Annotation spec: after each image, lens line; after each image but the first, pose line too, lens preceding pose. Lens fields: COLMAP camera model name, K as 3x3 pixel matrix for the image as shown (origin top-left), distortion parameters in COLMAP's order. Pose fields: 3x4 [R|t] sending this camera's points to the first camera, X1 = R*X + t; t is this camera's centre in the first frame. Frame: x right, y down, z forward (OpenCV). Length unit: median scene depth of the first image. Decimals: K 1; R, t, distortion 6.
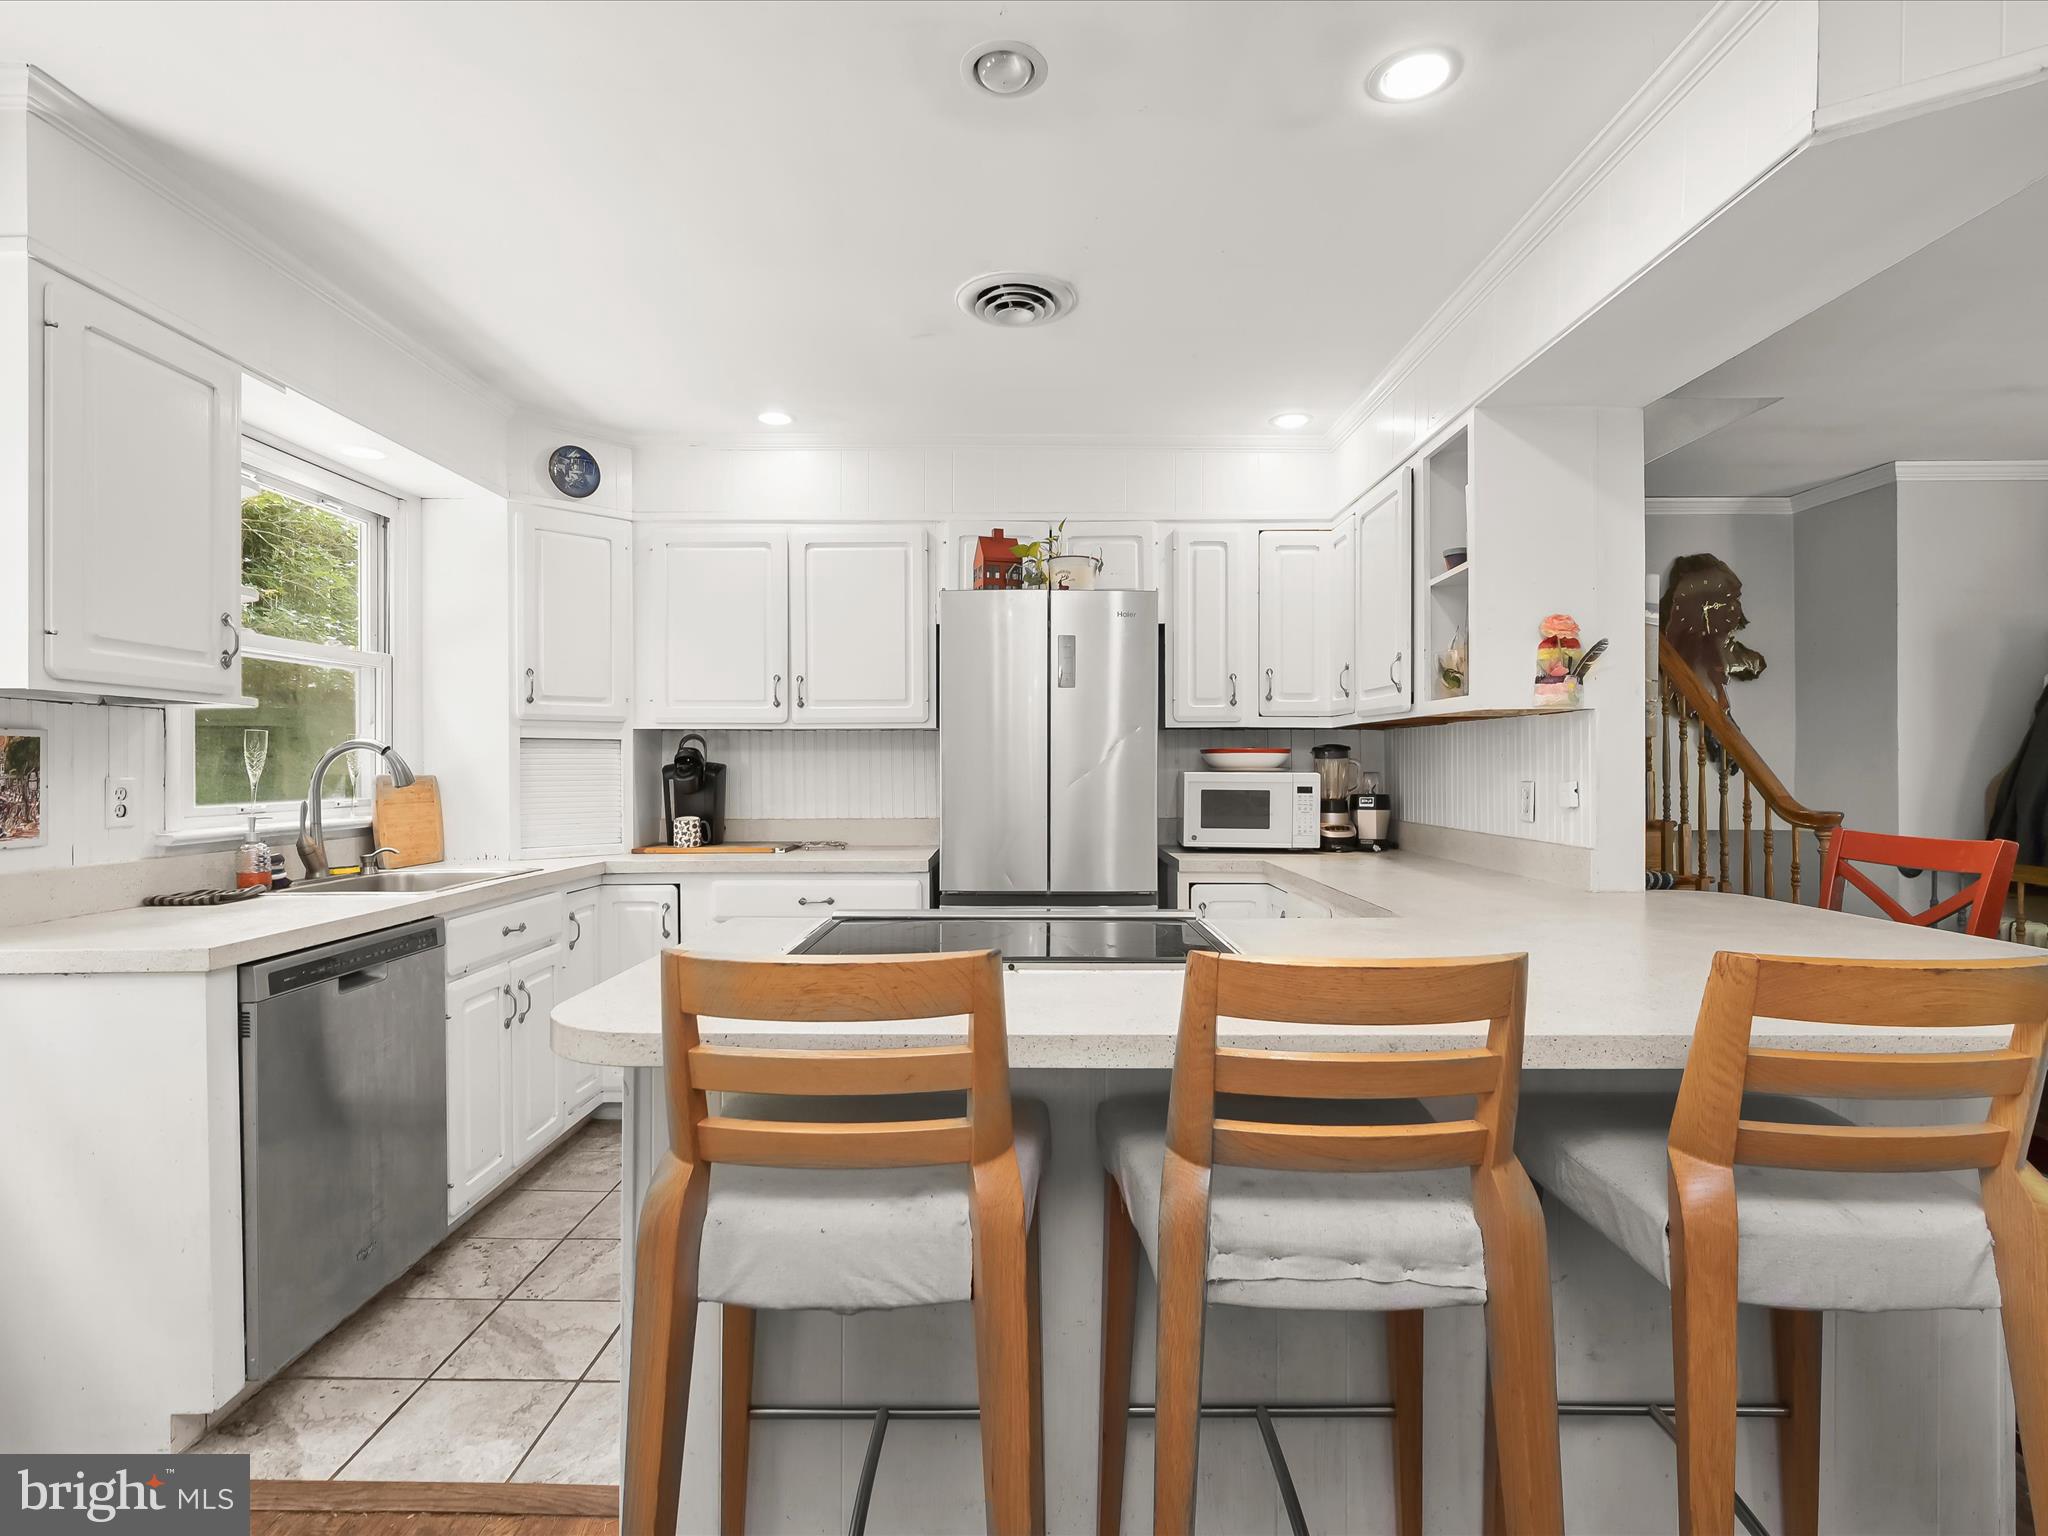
lens RADIAL K [[1013.8, 0, 1015.6], [0, 1013.8, 767.3], [0, 0, 1]] dist [0.002124, -0.001633]
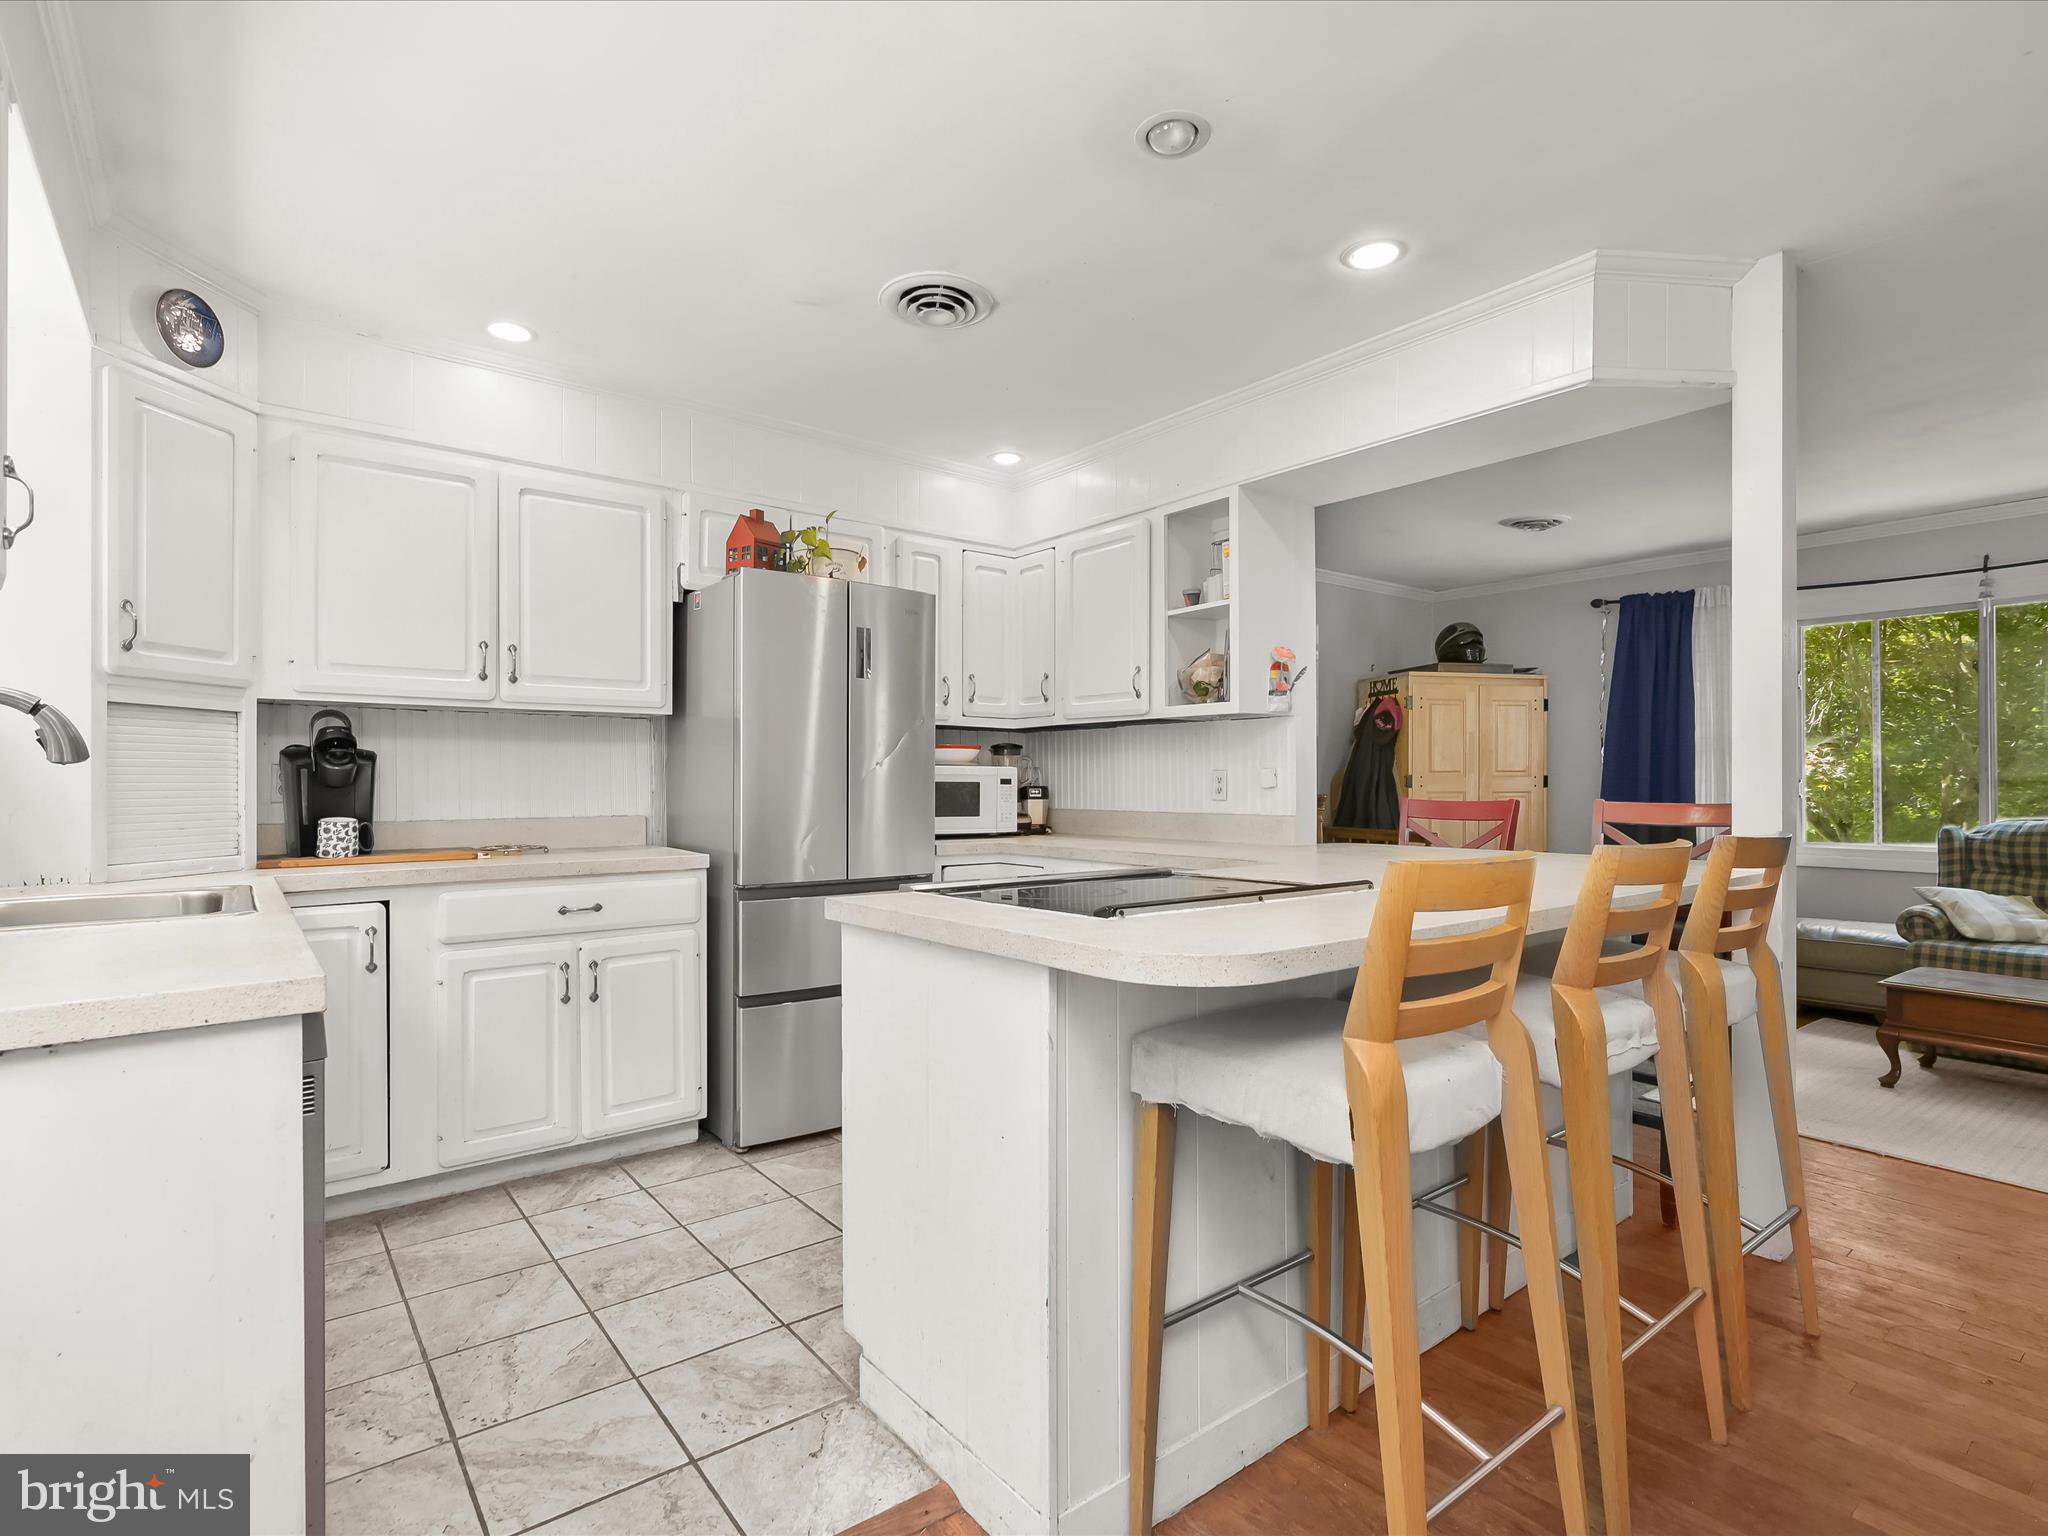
lens RADIAL K [[1013.8, 0, 986.6], [0, 1013.8, 777.9], [0, 0, 1]] dist [0.002124, -0.001633]
pose [[0.790013, 0.004560, 0.613073, -0.428014], [0.000528, 0.999967, -0.008118, 0.026941], [-0.613090, 0.006737, 0.789985, 0.105696]]
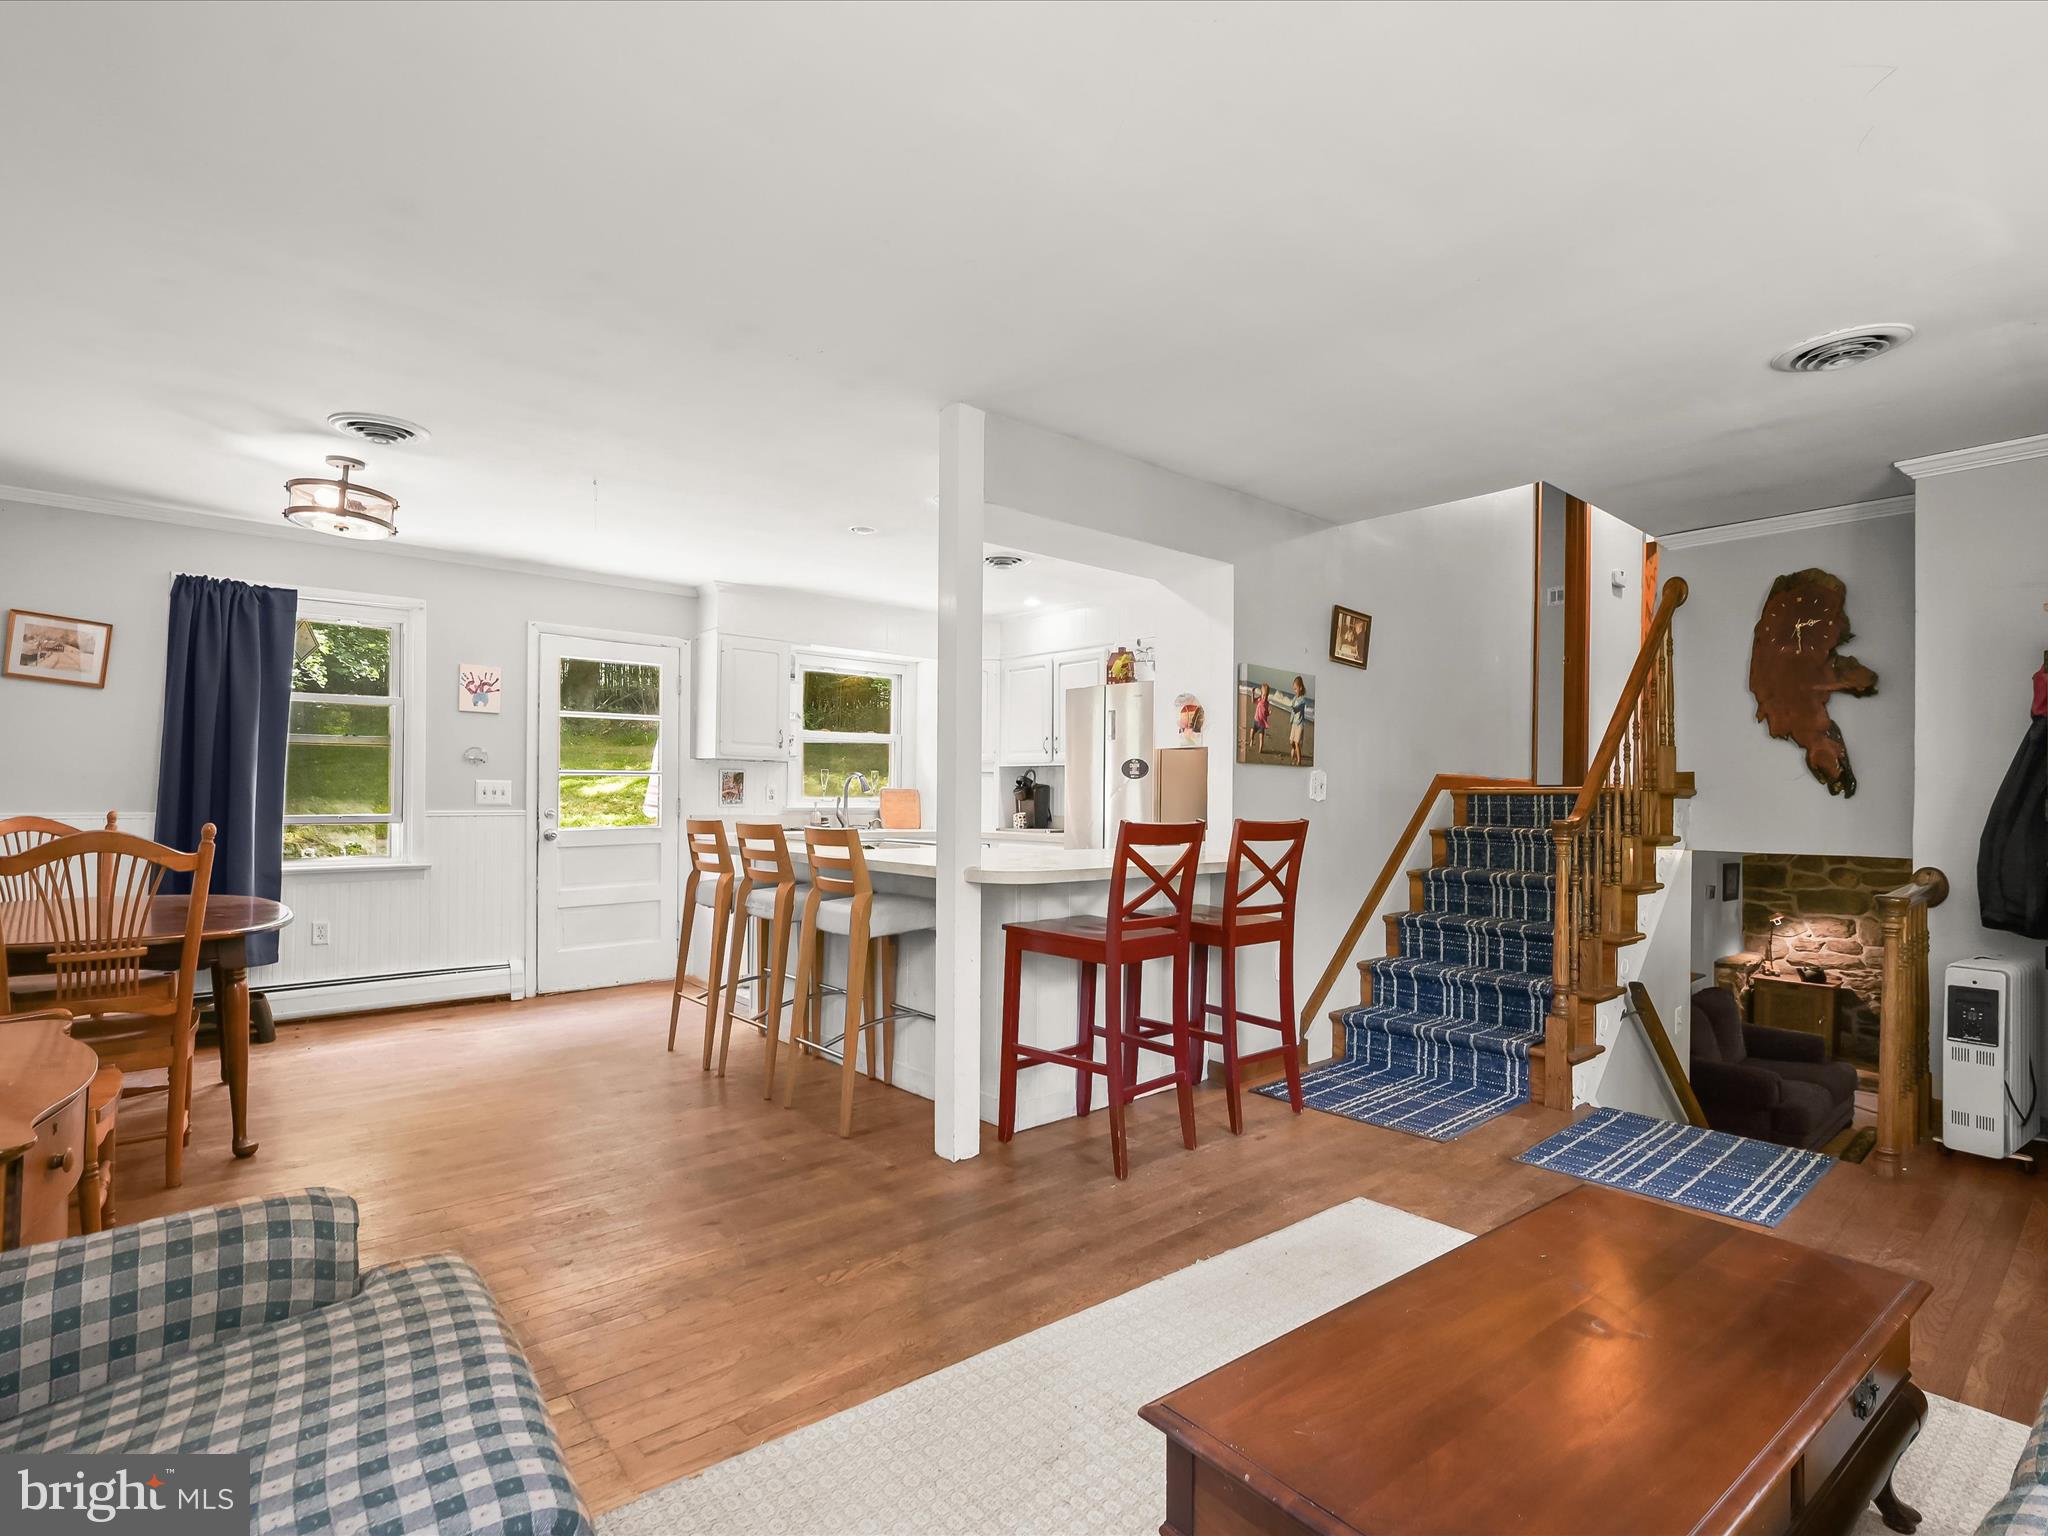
lens RADIAL K [[1013.8, 0, 1019.0], [0, 1013.8, 786.2], [0, 0, 1]] dist [0.002124, -0.001633]
pose [[0.658721, -0.000602, -0.752387, 1.172114], [-0.013419, 0.999831, -0.012549, 0.024989], [0.752268, 0.018362, 0.658601, -0.261766]]
